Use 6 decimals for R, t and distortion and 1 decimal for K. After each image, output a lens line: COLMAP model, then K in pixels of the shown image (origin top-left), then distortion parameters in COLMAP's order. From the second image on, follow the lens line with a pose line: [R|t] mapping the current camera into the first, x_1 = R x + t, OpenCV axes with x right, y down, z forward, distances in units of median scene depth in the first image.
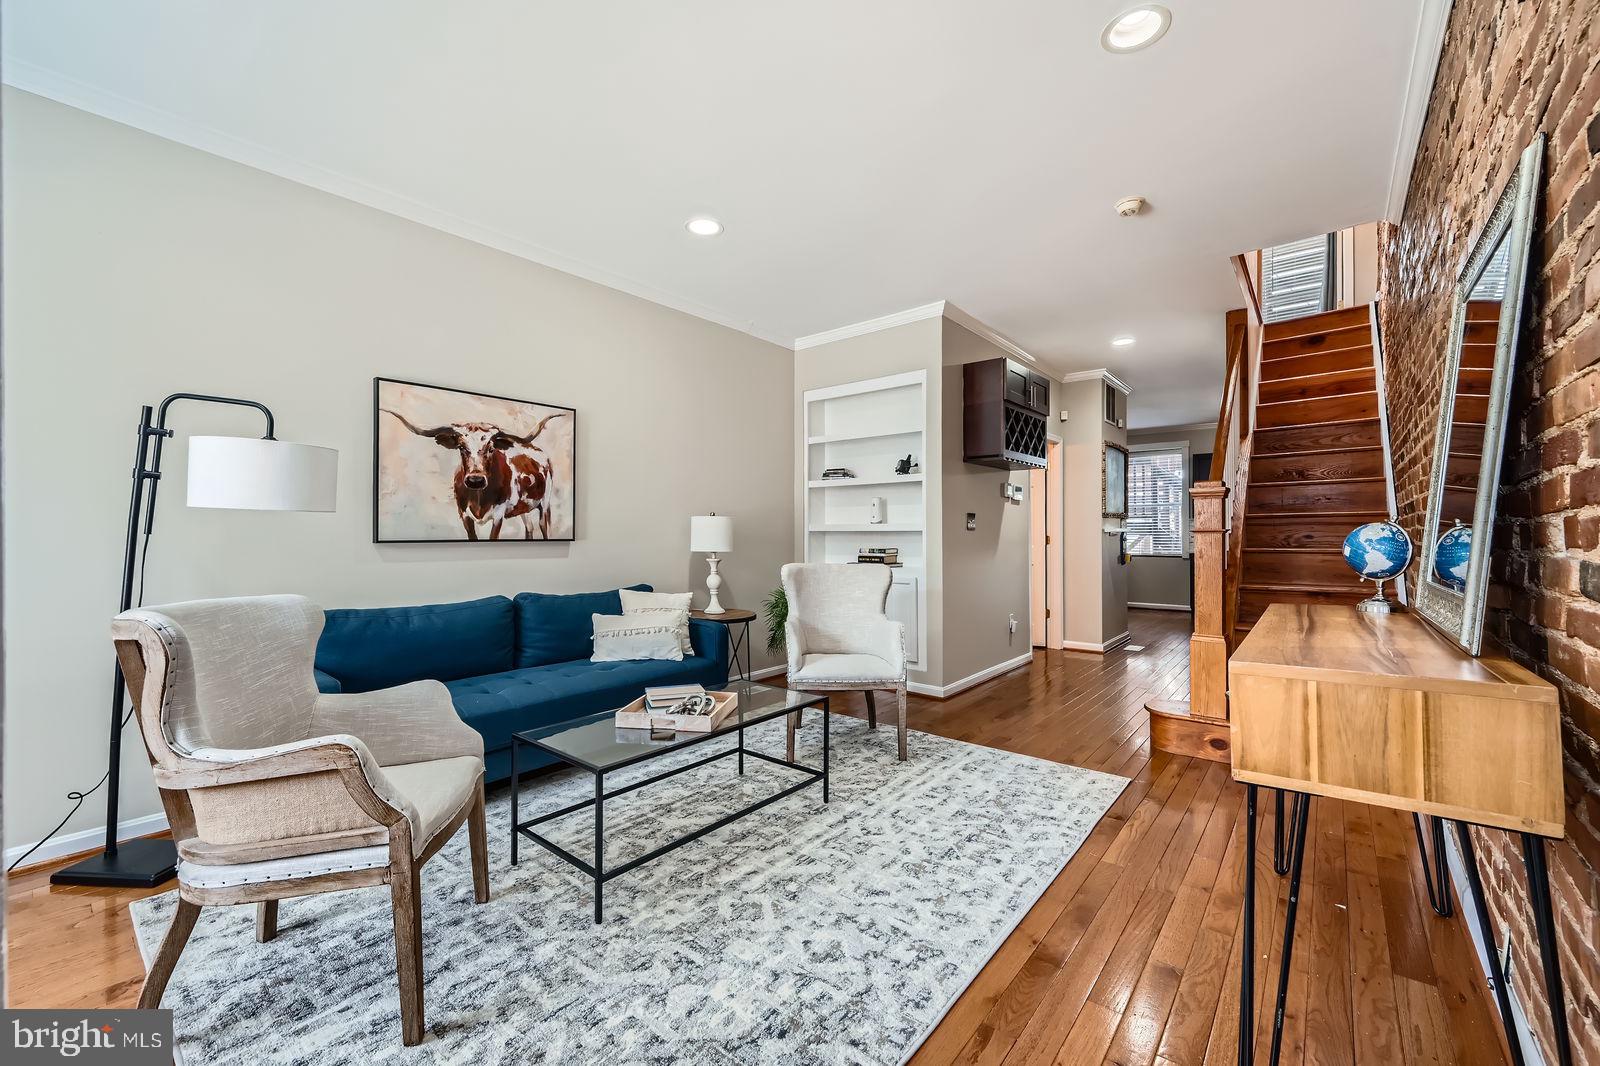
lens RADIAL K [[639.2, 0, 800.0], [0, 639.2, 533.0], [0, 0, 1]] dist [-0.000577, -0.000070]
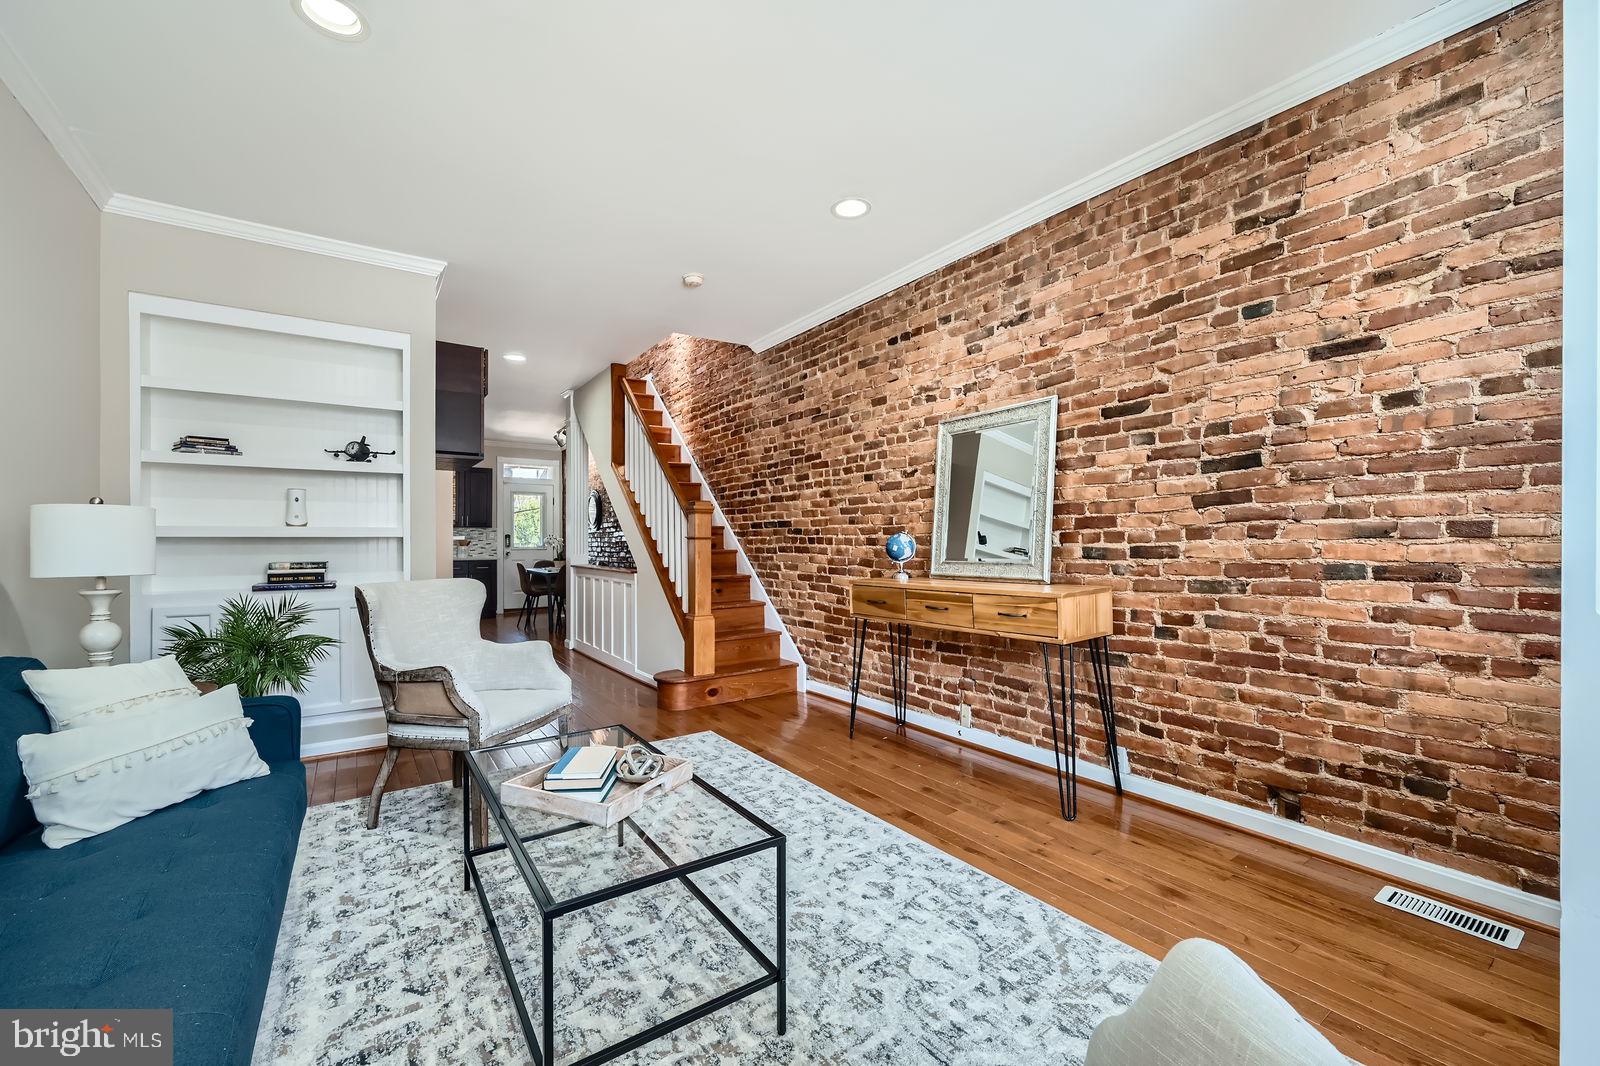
lens RADIAL K [[635.0, 0, 802.6], [0, 635.0, 538.7], [0, 0, 1]] dist [-0.000704, -0.000261]
pose [[0.269491, 0.002412, 0.963000, -0.467725], [0.002565, 0.999992, -0.003223, 0.002816], [-0.963000, 0.003338, 0.269482, 0.337436]]
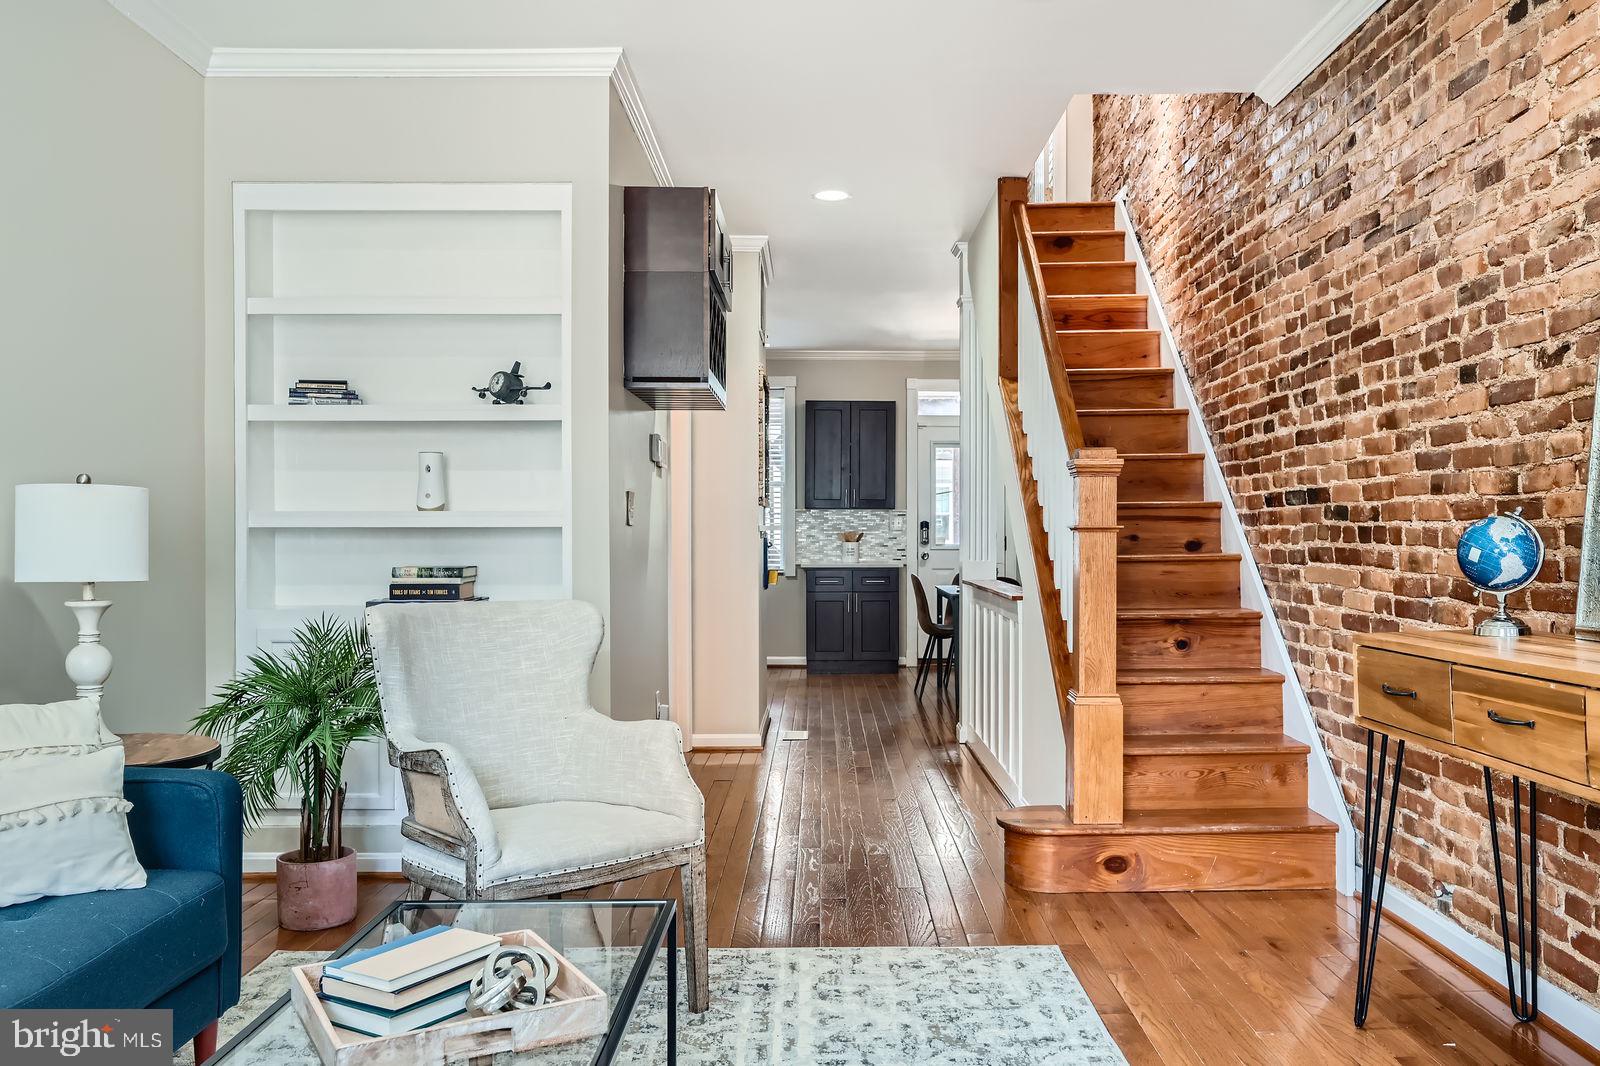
lens RADIAL K [[1281.6, 0, 851.6], [0, 1281.6, 539.5], [0, 0, 1]] dist [-0.001949, -0.001438]
pose [[0.756455, -0.003071, 0.654039, -0.285059], [0.000438, 0.999991, 0.004189, 0.001988], [-0.654046, -0.002882, 0.756449, 0.160193]]
